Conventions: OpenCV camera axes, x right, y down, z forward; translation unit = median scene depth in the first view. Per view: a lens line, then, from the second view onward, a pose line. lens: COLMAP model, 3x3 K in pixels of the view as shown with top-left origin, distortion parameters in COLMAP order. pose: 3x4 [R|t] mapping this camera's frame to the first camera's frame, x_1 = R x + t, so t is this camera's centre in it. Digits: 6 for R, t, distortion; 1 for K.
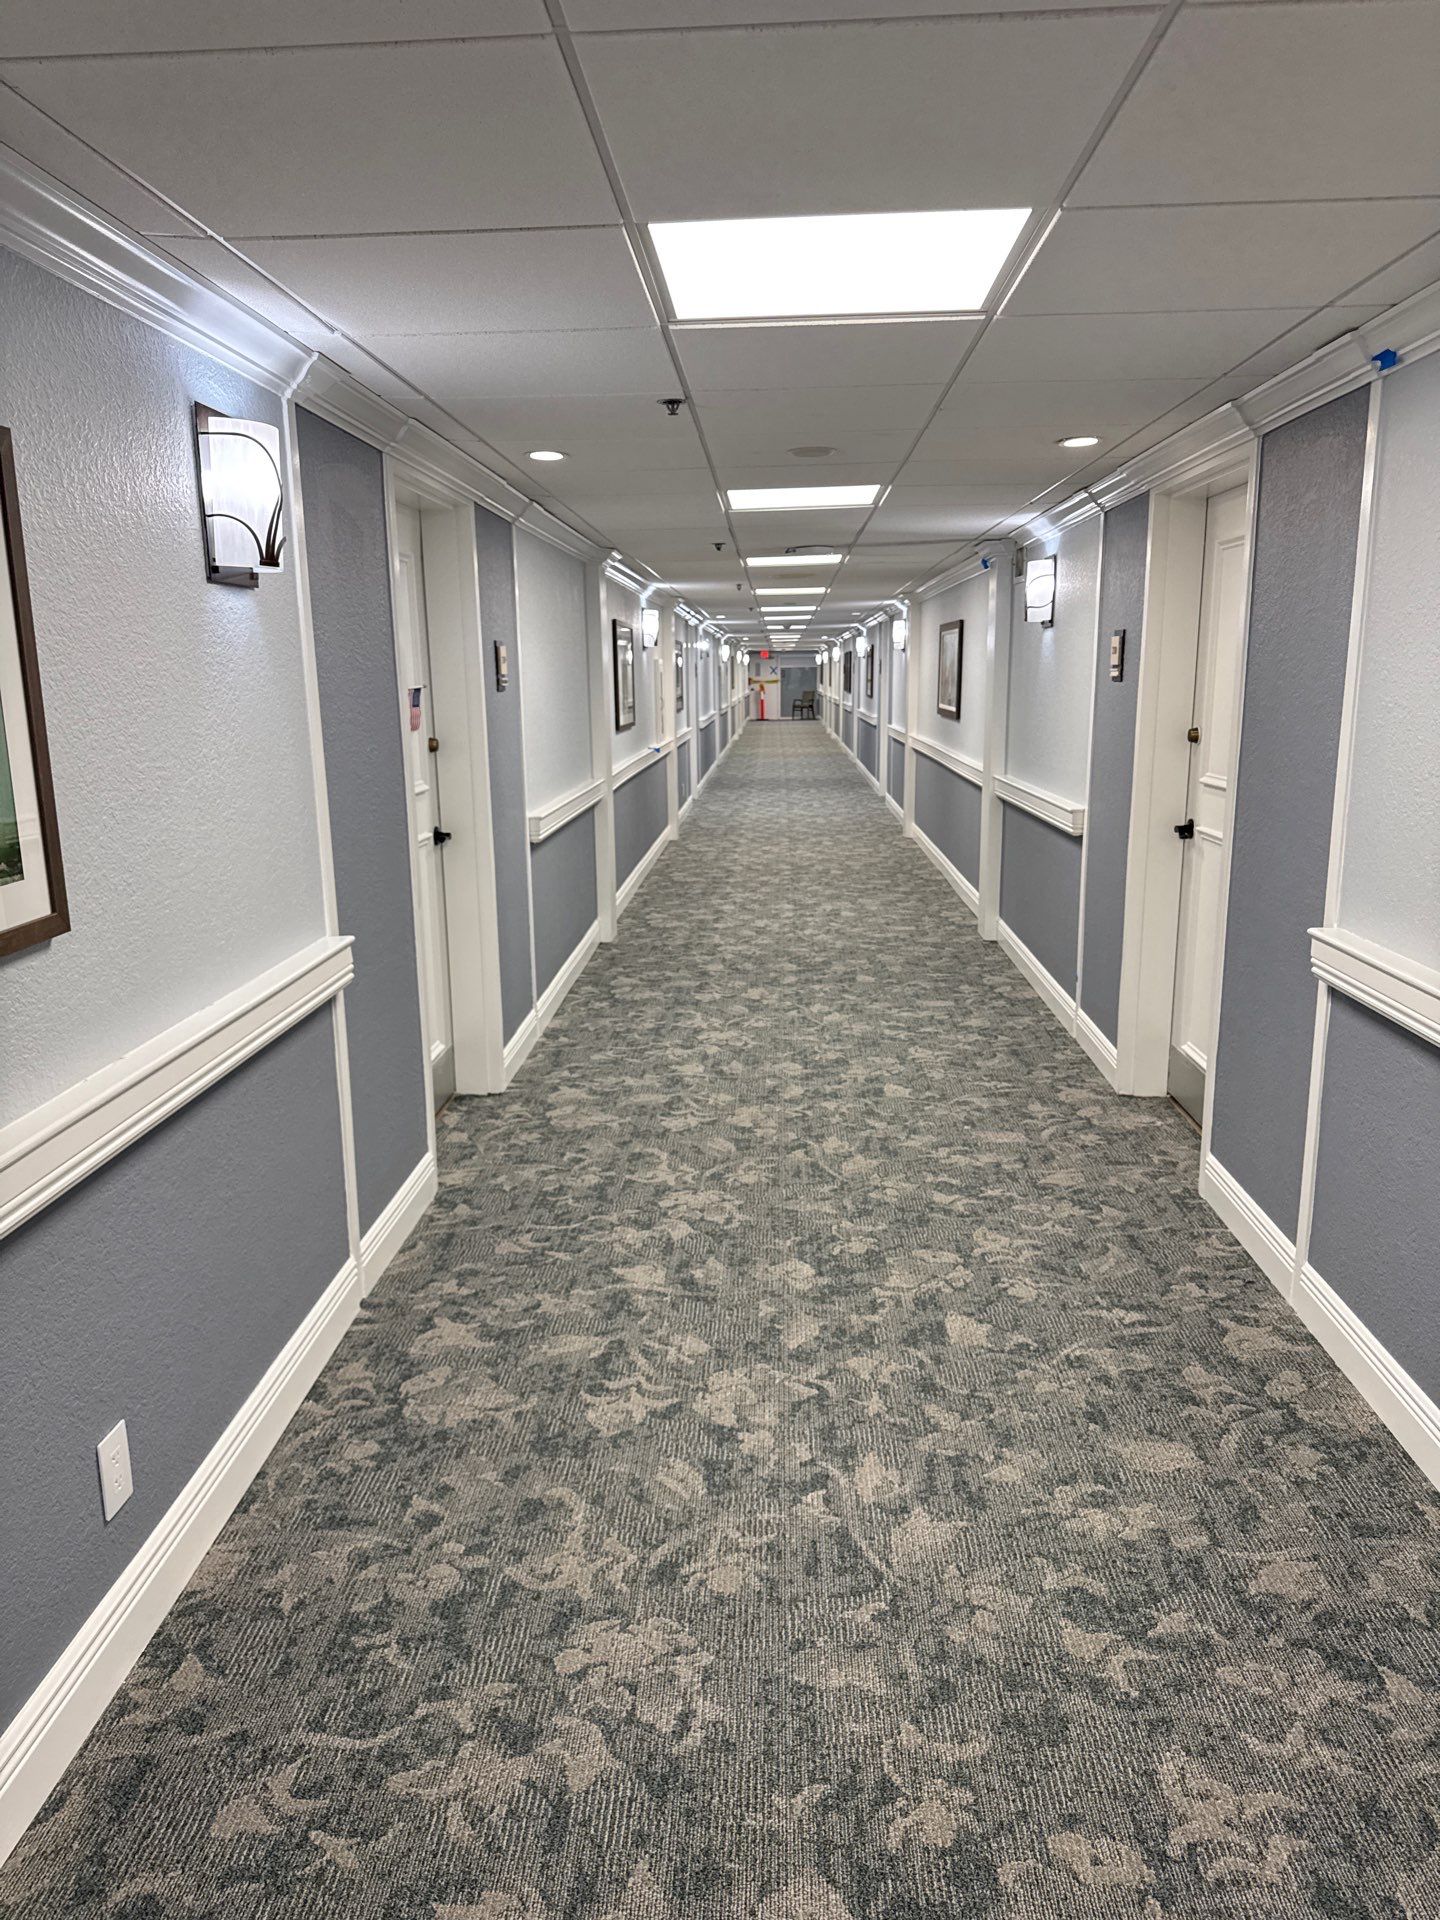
lens RADIAL K [[1354.8, 0, 720.0], [0, 1354.8, 960.0], [0, 0, 1]] dist [0.002101, -0.001498]
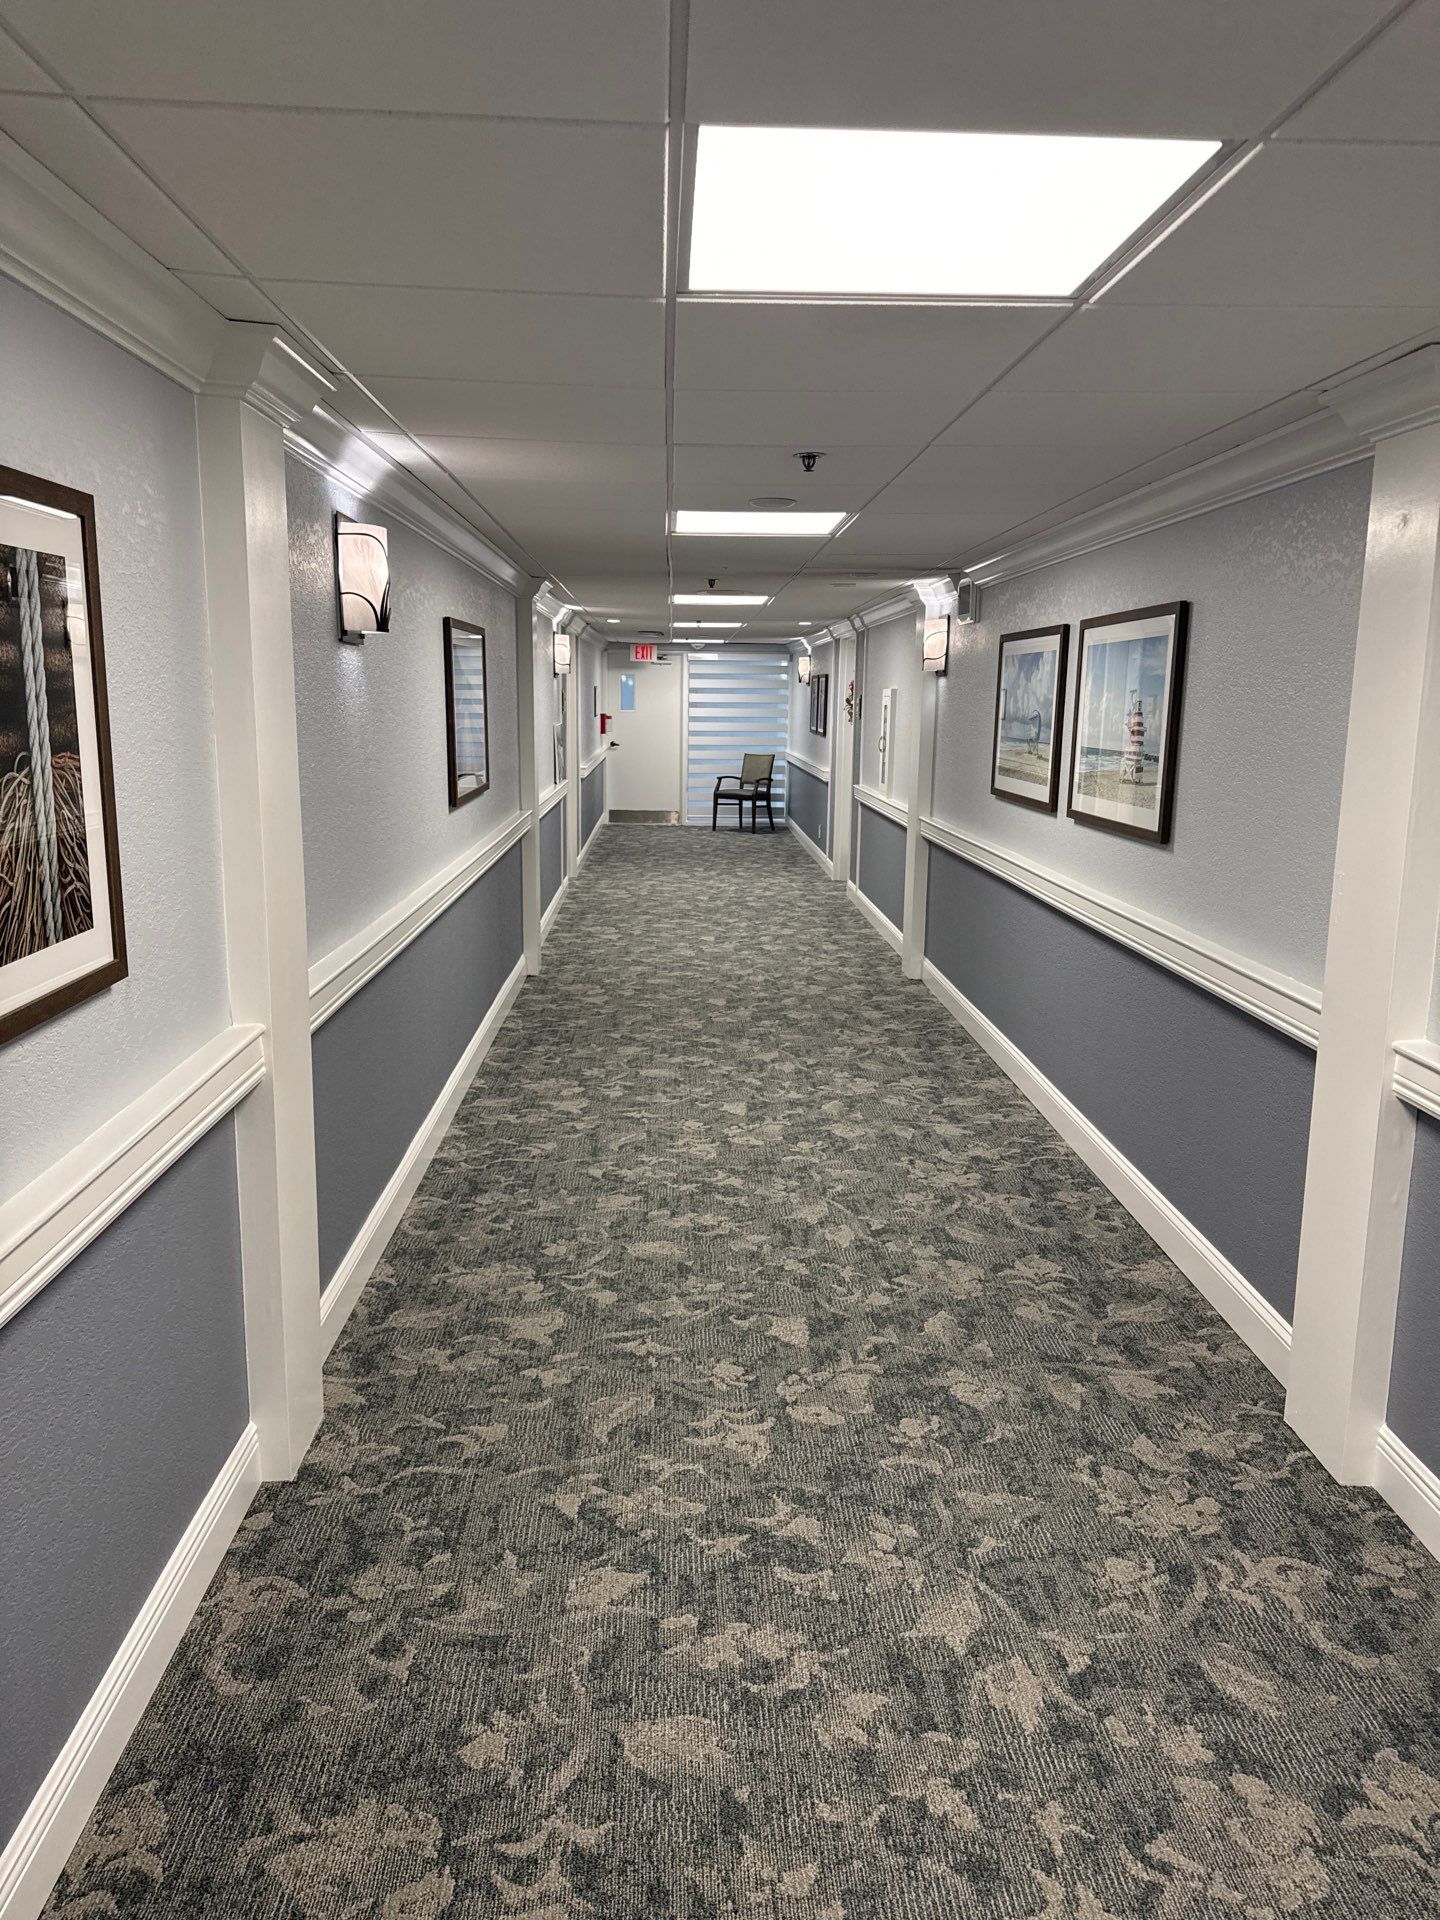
lens RADIAL K [[1354.8, 0, 720.0], [0, 1354.8, 960.0], [0, 0, 1]] dist [0.002101, -0.001498]
pose [[-0.996596, 0.033461, -0.075346, 0.249351], [0.001889, 0.922957, 0.384899, -0.420411], [0.082421, 0.383446, -0.919878, 1.924041]]
